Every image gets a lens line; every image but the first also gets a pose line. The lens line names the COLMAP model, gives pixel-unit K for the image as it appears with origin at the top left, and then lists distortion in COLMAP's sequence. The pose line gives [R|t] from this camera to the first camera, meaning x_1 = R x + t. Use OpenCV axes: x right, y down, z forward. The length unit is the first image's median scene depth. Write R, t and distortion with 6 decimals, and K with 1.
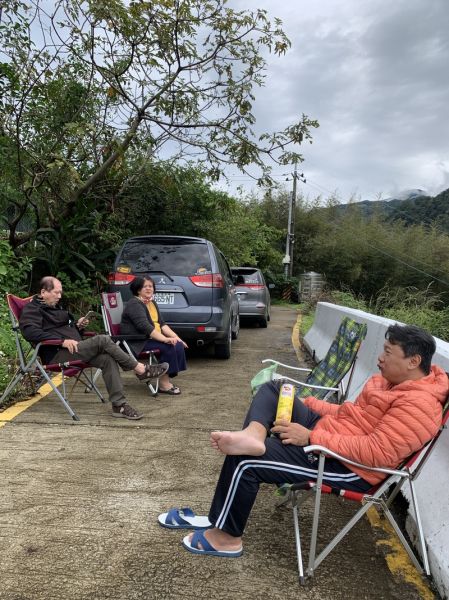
lens RADIAL K [[452.3, 0, 224.2], [0, 452.3, 300.5], [0, 0, 1]] dist [0.013300, -0.008256]
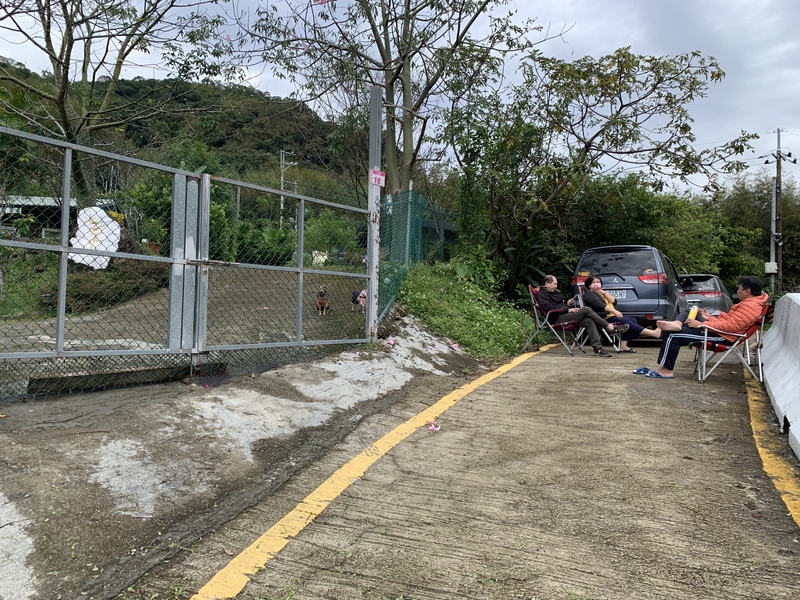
lens RADIAL K [[603.1, 0, 391.7], [0, 603.1, 286.1], [0, 0, 1]] dist [0.013300, -0.008256]
pose [[0.900059, -0.040221, -0.433907, 0.027273], [0.002956, 0.996272, -0.086217, 0.092349], [0.435758, 0.076317, 0.896823, -0.639862]]
